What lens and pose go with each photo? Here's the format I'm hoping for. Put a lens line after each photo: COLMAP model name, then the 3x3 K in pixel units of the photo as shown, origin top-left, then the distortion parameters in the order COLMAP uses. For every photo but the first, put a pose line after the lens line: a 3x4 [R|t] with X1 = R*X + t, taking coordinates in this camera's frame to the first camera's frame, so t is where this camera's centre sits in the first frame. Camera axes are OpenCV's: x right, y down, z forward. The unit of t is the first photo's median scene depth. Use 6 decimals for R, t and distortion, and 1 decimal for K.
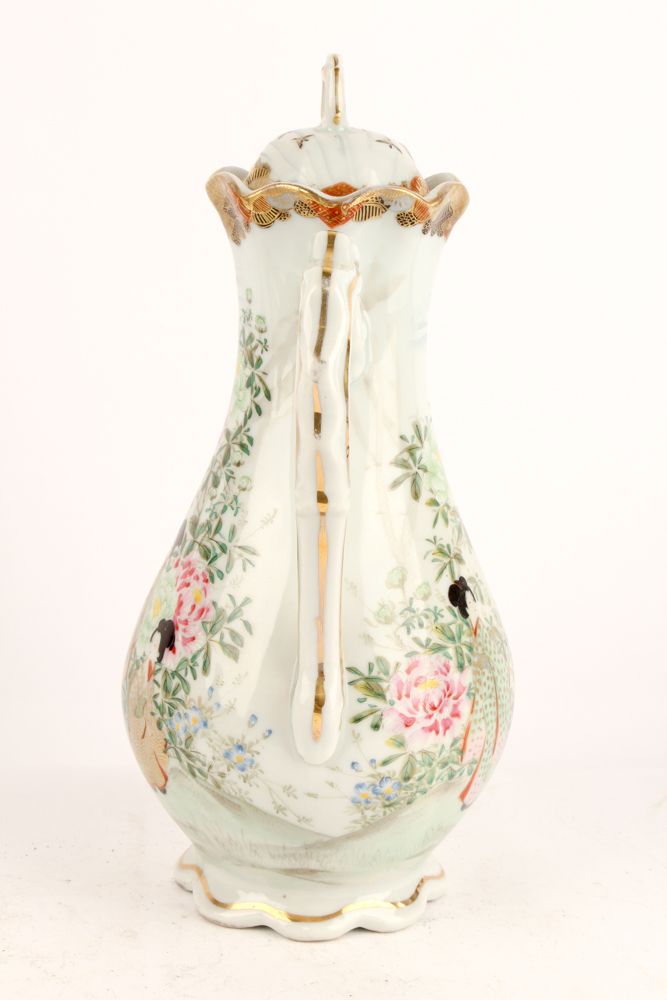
lens RADIAL K [[1976.1, 0, 331.5], [0, 1976.1, 505.8], [0, 0, 1]] dist [0.069733, 0.000000]
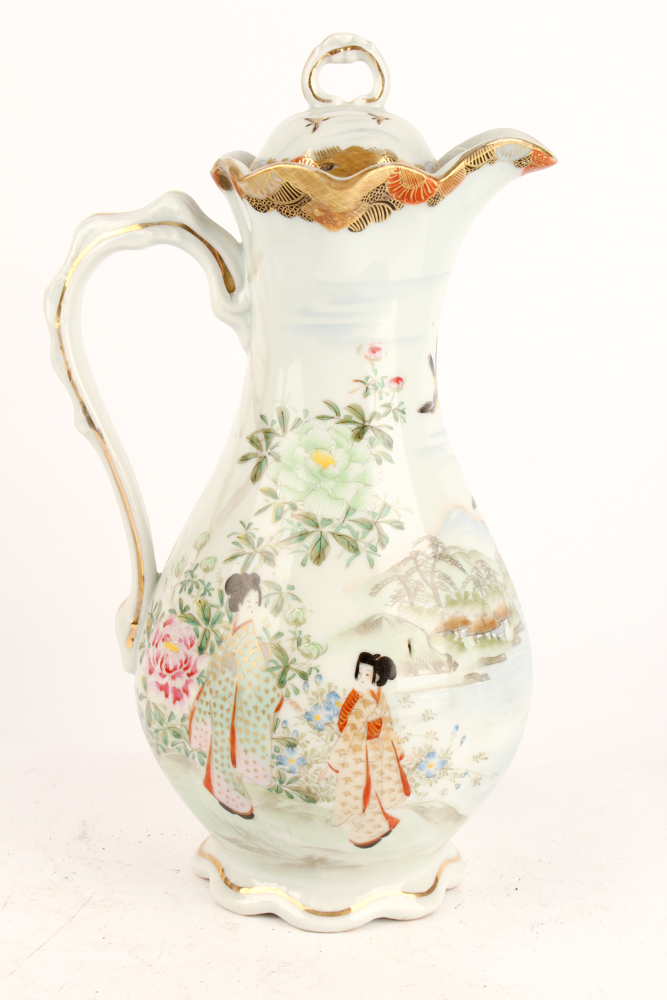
lens RADIAL K [[1976.1, 0, 332.5], [0, 1976.1, 500.9], [0, 0, 1]] dist [0.069733, 0.000000]
pose [[-0.015915, 0.207640, -0.978076, 1.012021], [-0.258166, 0.944177, 0.204644, -0.206644], [0.965969, 0.255763, 0.038579, 1.007461]]
